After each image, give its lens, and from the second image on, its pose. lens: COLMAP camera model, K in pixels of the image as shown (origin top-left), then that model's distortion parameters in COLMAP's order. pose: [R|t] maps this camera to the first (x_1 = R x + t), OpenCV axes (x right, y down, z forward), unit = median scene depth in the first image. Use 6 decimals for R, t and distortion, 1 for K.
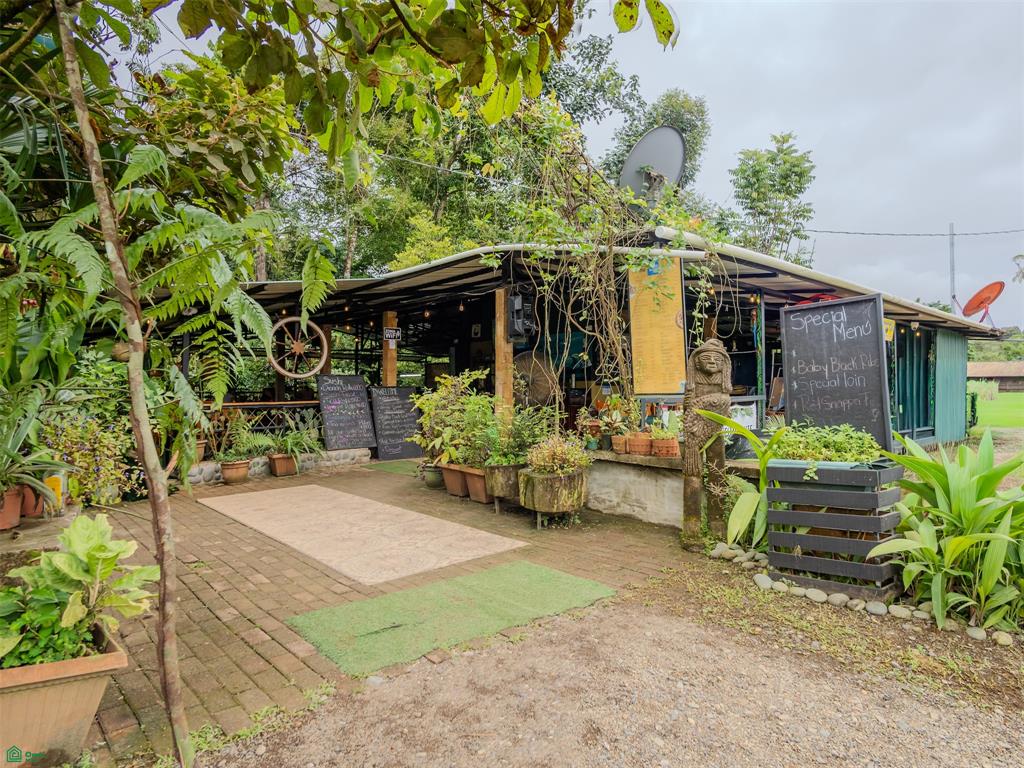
lens RADIAL K [[584.2, 0, 511.5], [0, 584.2, 380.2], [0, 0, 1]] dist [-0.012982, -0.000765]
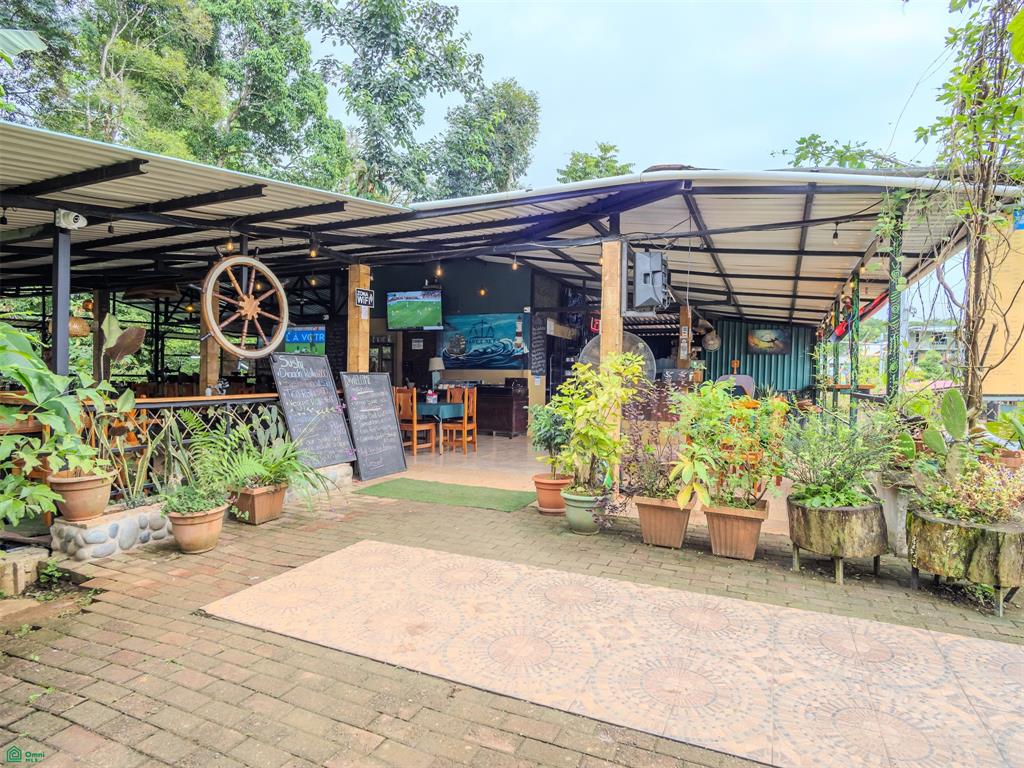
lens RADIAL K [[565.9, 0, 512.0], [0, 565.9, 384.0], [0, 0, 1]] dist [0.002878, 0.000199]
pose [[0.924559, 0.011861, 0.380854, -0.315350], [-0.022217, 0.999493, 0.022807, 0.005105], [-0.380391, -0.029548, 0.924354, 0.317736]]
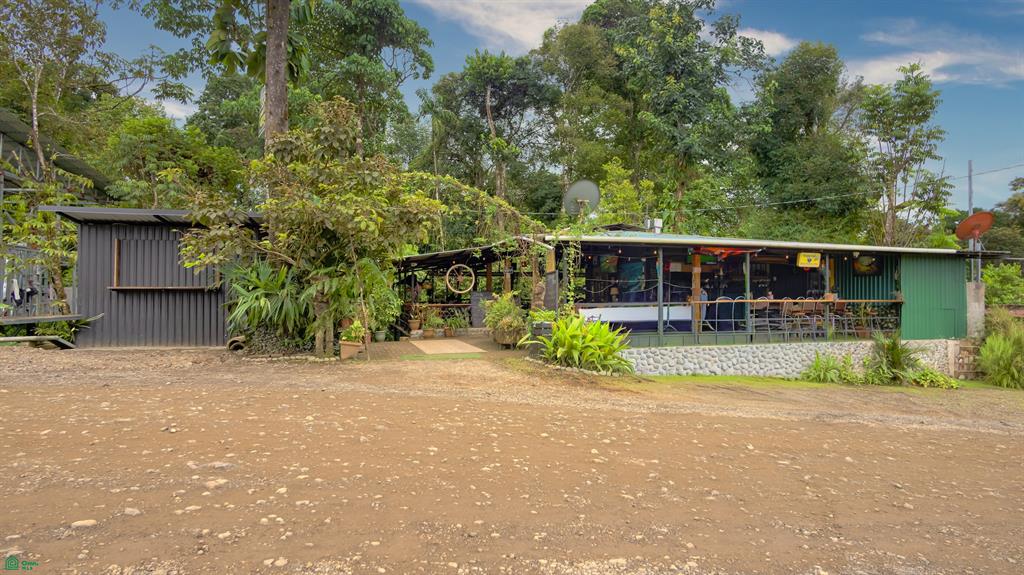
lens RADIAL K [[571.6, 0, 512.0], [0, 571.6, 287.5], [0, 0, 1]] dist [0.001005, 0.000165]
pose [[0.896004, -0.005403, -0.444012, 0.679231], [0.004556, 0.999985, -0.002975, -0.016899], [0.444022, 0.000643, 0.896016, -0.733161]]
